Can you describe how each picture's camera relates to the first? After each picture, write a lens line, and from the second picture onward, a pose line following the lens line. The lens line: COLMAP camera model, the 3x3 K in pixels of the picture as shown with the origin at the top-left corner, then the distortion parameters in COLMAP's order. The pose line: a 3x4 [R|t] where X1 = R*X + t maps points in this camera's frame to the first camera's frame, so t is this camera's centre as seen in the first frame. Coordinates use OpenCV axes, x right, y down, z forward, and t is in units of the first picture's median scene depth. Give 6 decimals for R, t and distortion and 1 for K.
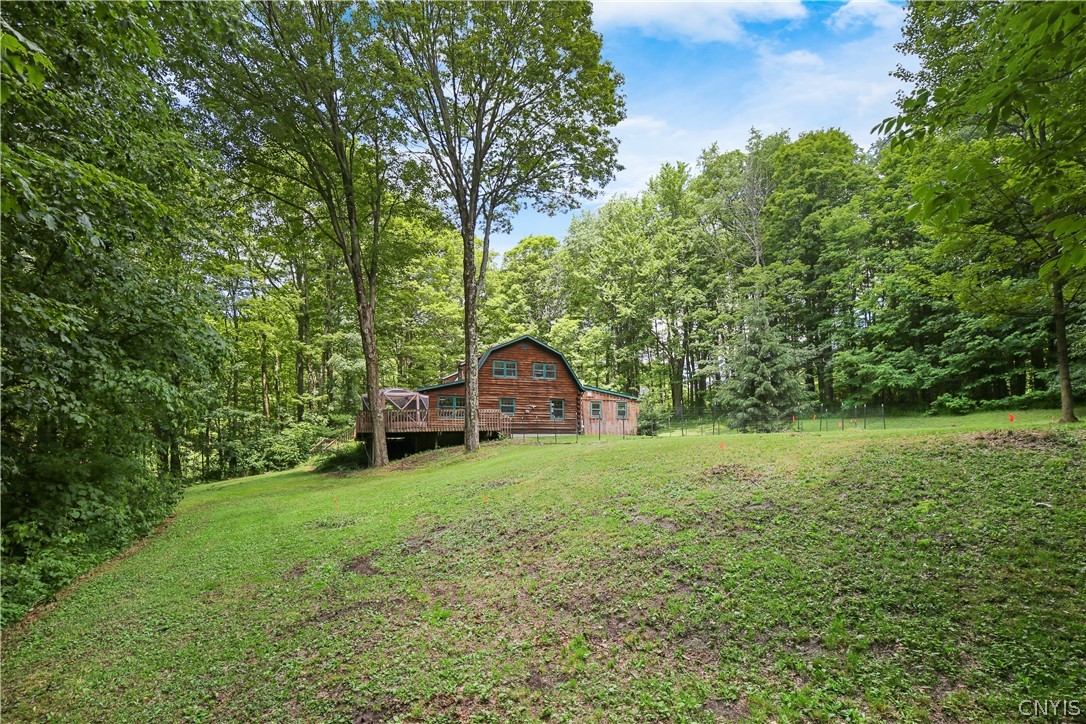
lens RADIAL K [[495.8, 0, 543.0], [0, 495.8, 362.0], [0, 0, 1]] dist [-0.035508, -0.000035]
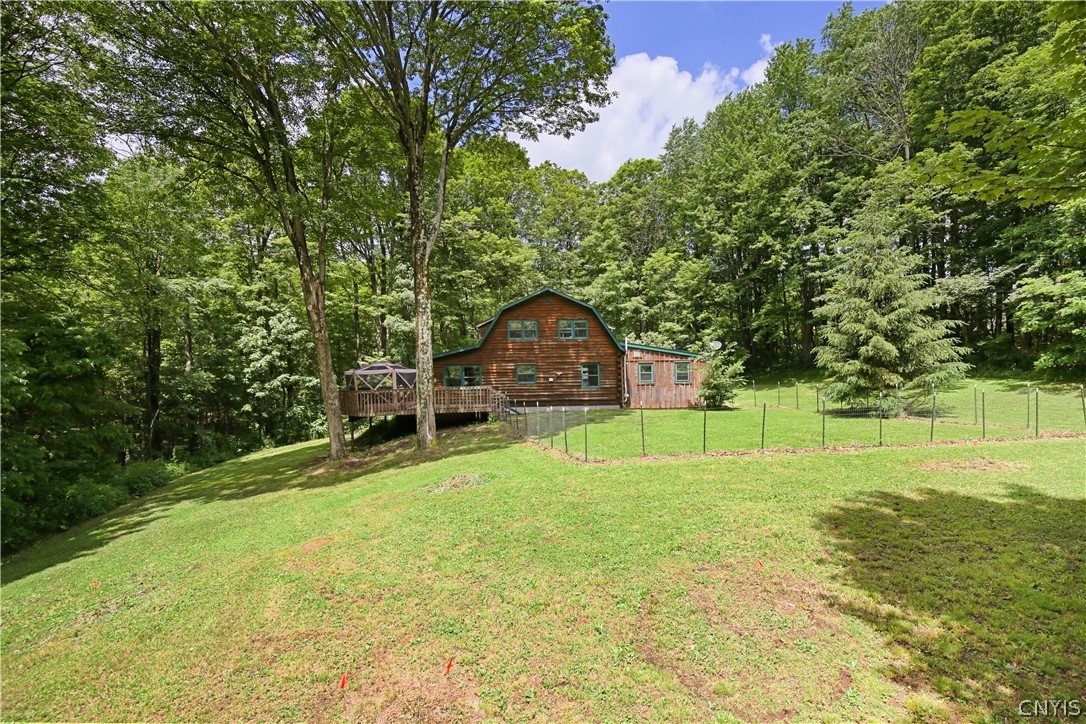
lens RADIAL K [[487.8, 0, 542.5], [0, 487.8, 318.7], [0, 0, 1]] dist [-0.019322, 0.000032]
pose [[0.945590, -0.047187, -0.321921, 0.201870], [0.062866, 0.997280, 0.038478, -0.031626], [0.319229, -0.056623, 0.945984, 0.206259]]
